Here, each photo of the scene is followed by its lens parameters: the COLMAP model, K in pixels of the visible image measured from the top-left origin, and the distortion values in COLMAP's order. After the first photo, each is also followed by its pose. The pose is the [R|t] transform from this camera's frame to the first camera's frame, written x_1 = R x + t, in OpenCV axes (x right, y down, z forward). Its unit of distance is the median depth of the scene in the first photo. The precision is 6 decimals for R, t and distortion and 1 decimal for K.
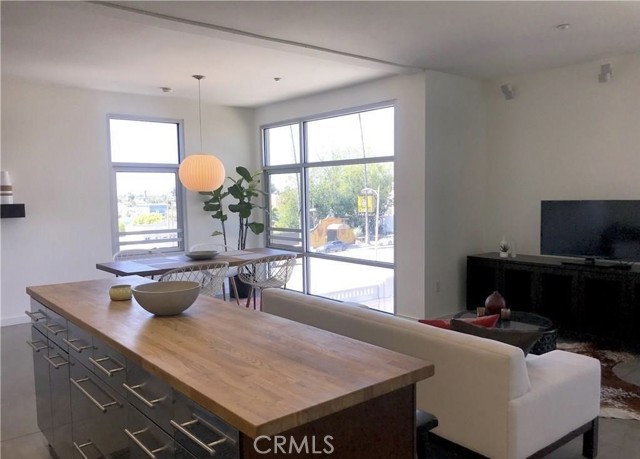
lens RADIAL K [[519.0, 0, 319.7], [0, 519.0, 229.1], [0, 0, 1]] dist [-0.006607, -0.007965]
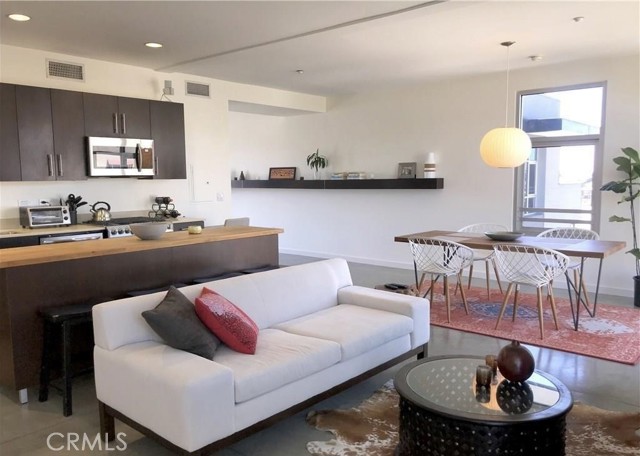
lens RADIAL K [[519.0, 0, 321.2], [0, 519.0, 230.0], [0, 0, 1]] dist [-0.006607, -0.007965]
pose [[0.161540, 0.113652, -0.980300, 0.623637], [-0.057641, 0.992737, 0.105595, -0.039908], [0.985181, 0.039447, 0.166918, 0.507600]]
